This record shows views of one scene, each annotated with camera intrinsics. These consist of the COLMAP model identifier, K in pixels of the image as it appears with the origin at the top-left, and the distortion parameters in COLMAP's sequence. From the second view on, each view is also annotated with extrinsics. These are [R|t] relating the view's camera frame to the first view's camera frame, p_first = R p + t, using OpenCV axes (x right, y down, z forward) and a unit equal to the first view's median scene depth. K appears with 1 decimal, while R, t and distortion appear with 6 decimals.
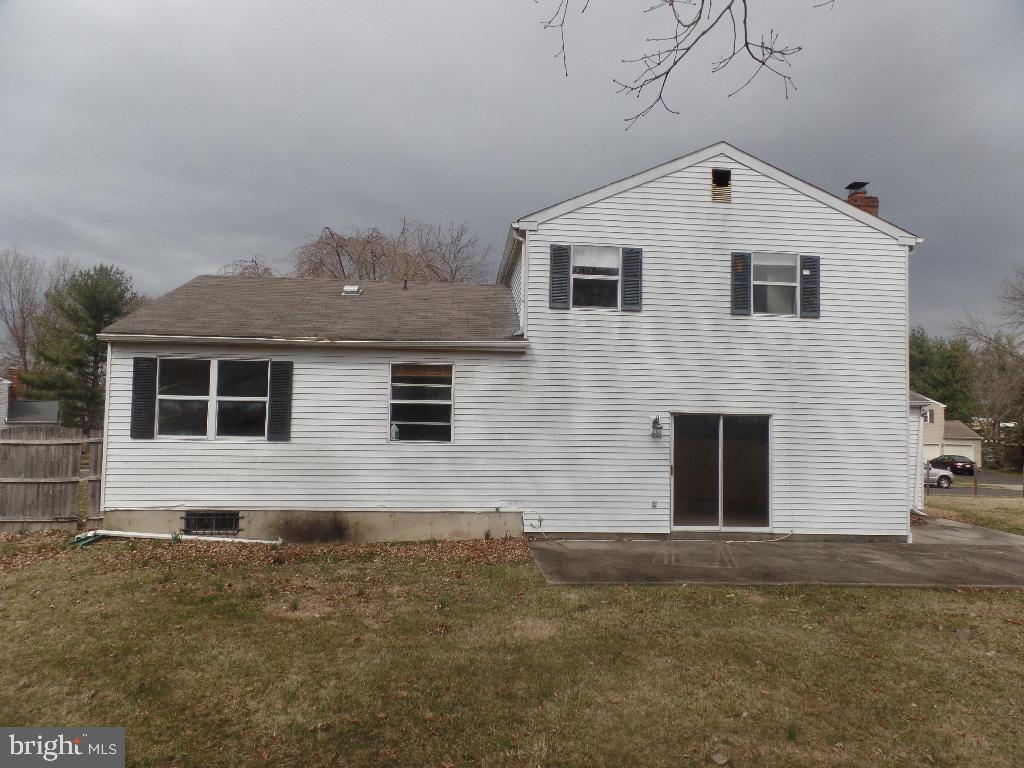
lens RADIAL K [[708.8, 0, 519.1], [0, 708.8, 385.9], [0, 0, 1]] dist [0.002249, 0.011027]
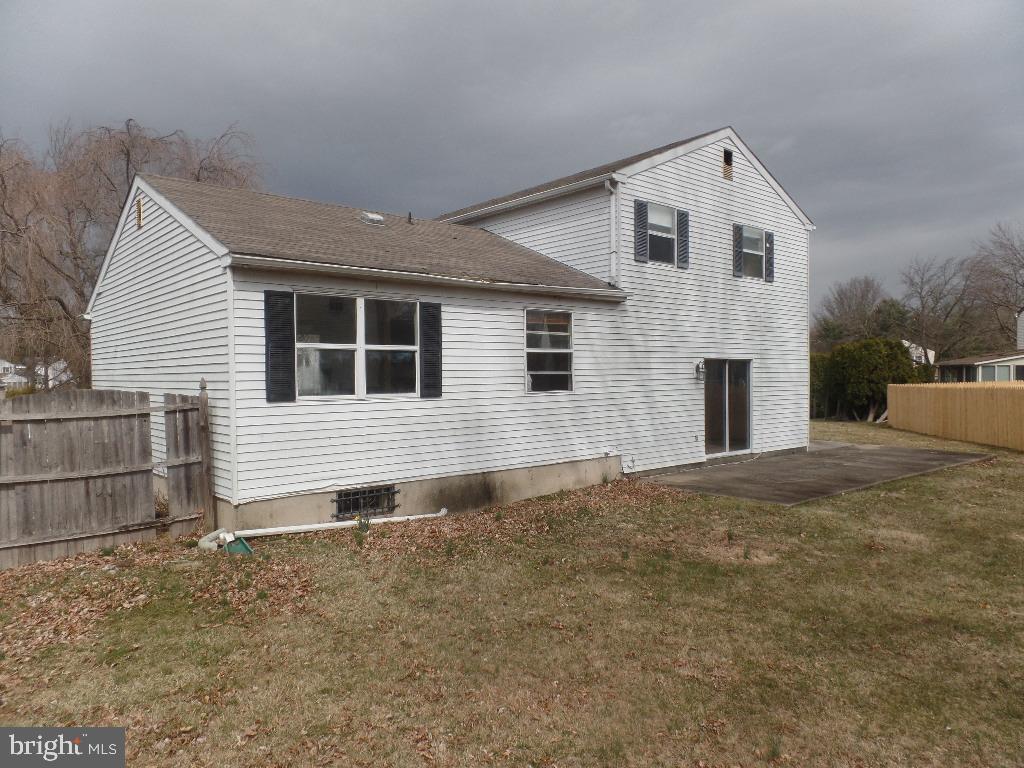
lens RADIAL K [[708.8, 0, 516.3], [0, 708.8, 383.4], [0, 0, 1]] dist [0.002249, 0.011027]
pose [[0.808530, -0.032217, 0.587573, -0.738870], [-0.009349, 0.997671, 0.067568, 0.002757], [-0.588381, -0.060124, 0.806345, 0.251918]]
